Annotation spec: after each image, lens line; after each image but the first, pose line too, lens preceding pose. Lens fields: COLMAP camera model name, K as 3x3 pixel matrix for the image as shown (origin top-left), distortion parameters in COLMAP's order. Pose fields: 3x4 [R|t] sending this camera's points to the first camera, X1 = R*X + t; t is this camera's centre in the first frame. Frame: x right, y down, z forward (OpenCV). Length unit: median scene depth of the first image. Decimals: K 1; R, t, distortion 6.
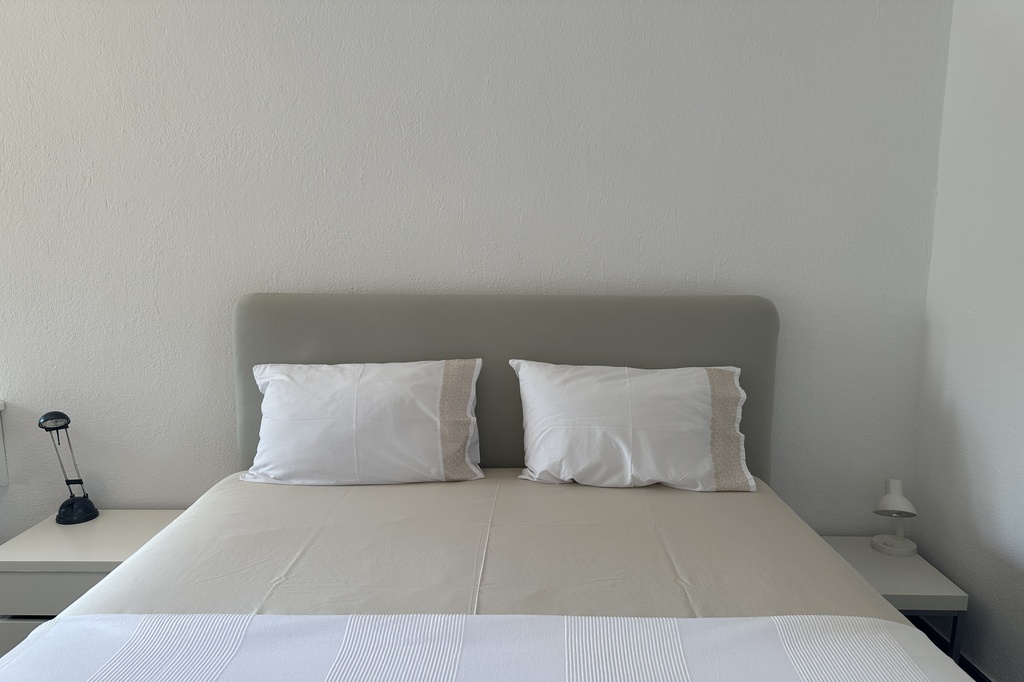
lens RADIAL K [[719.2, 0, 517.0], [0, 719.2, 363.4], [0, 0, 1]] dist [0.175426, -0.290937]
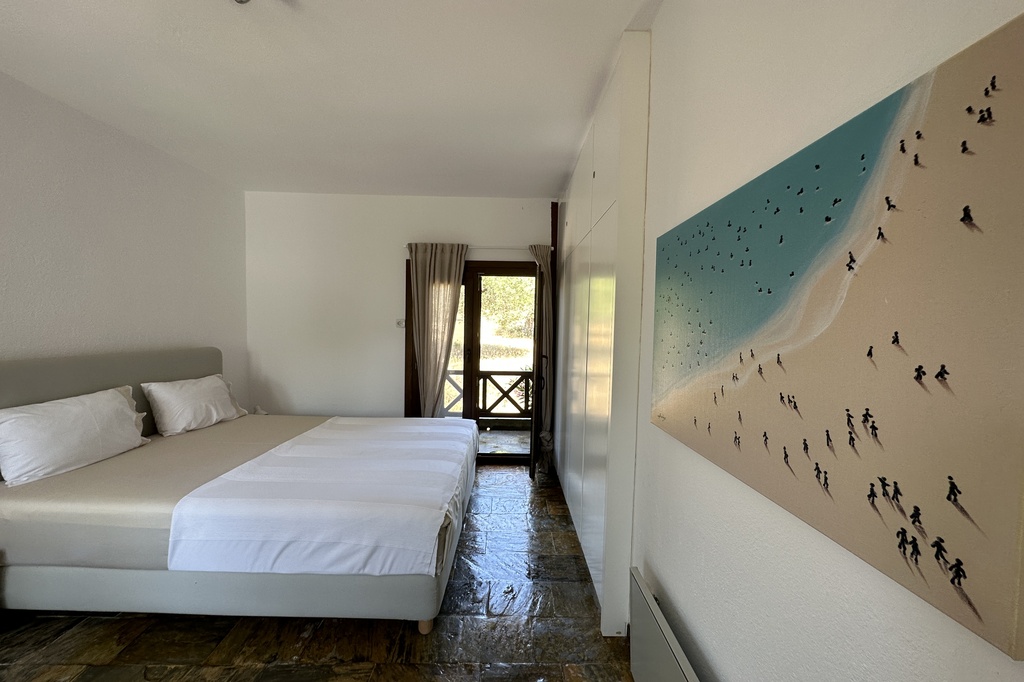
lens RADIAL K [[406.5, 0, 511.1], [0, 406.5, 344.2], [0, 0, 1]] dist [-0.001241, 0.000332]
pose [[-0.012295, -0.043372, 0.998983, -1.220513], [0.140587, 0.989060, 0.044671, -0.021939], [-0.989992, 0.140993, -0.006063, -0.042468]]
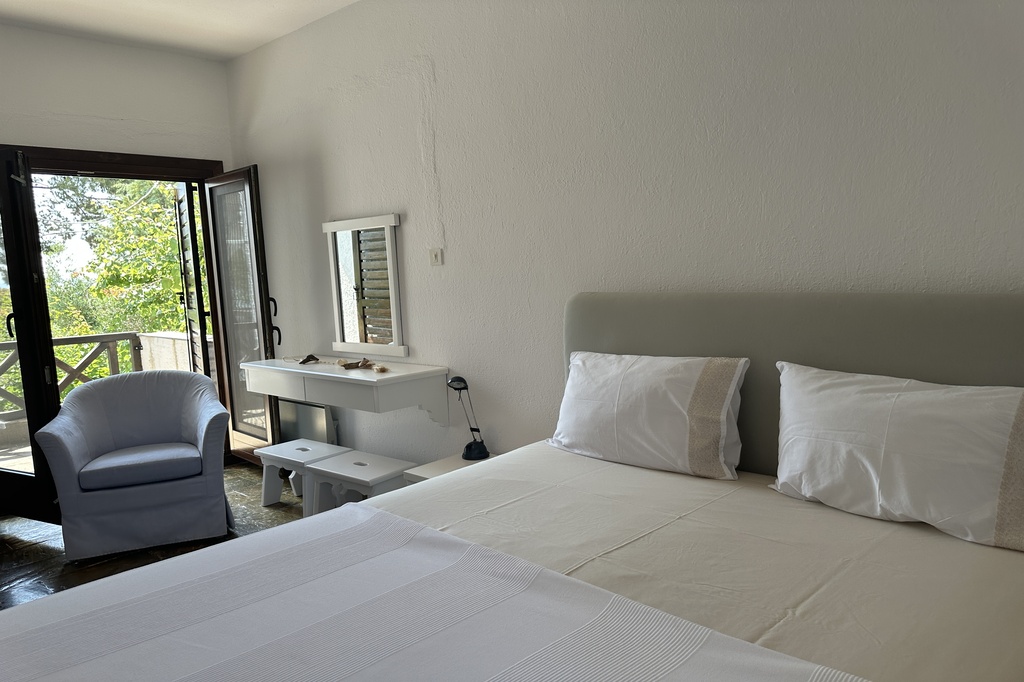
lens RADIAL K [[719.2, 0, 517.0], [0, 719.2, 363.4], [0, 0, 1]] dist [0.175426, -0.290937]
pose [[0.730942, 0.070091, -0.678831, 0.410048], [-0.073370, 0.997017, 0.023942, -0.000548], [0.678484, 0.032305, 0.733904, 0.073186]]
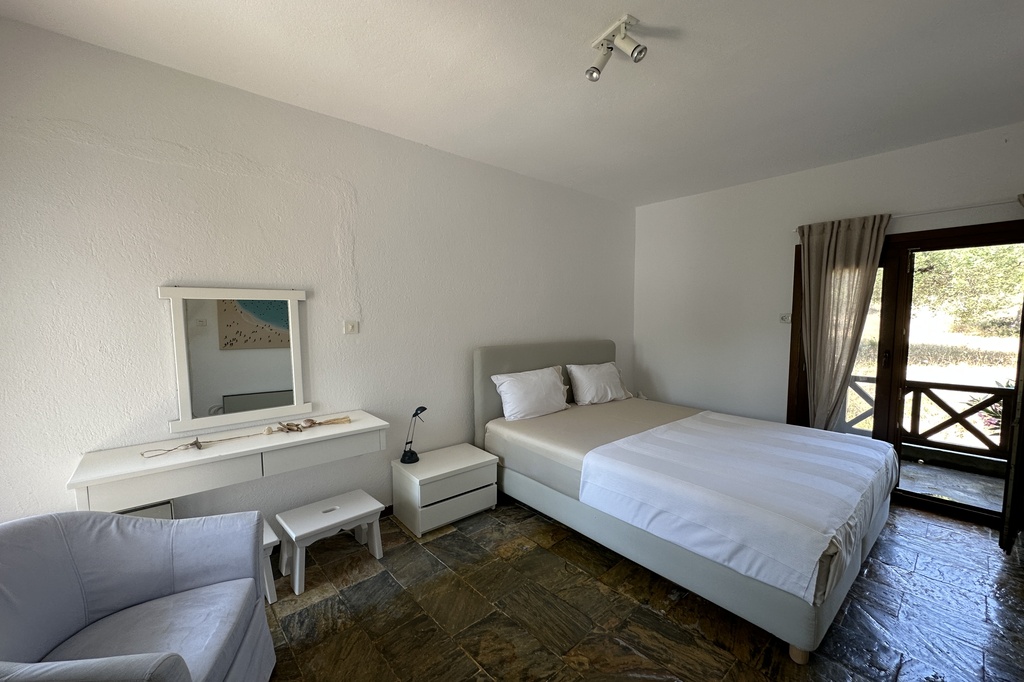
lens RADIAL K [[406.5, 0, 511.1], [0, 406.5, 344.2], [0, 0, 1]] dist [-0.001241, 0.000332]
pose [[0.754761, -0.041476, 0.654688, -1.274698], [0.102345, 0.993224, -0.055066, -0.022511], [-0.647967, 0.108566, 0.753891, -0.072816]]
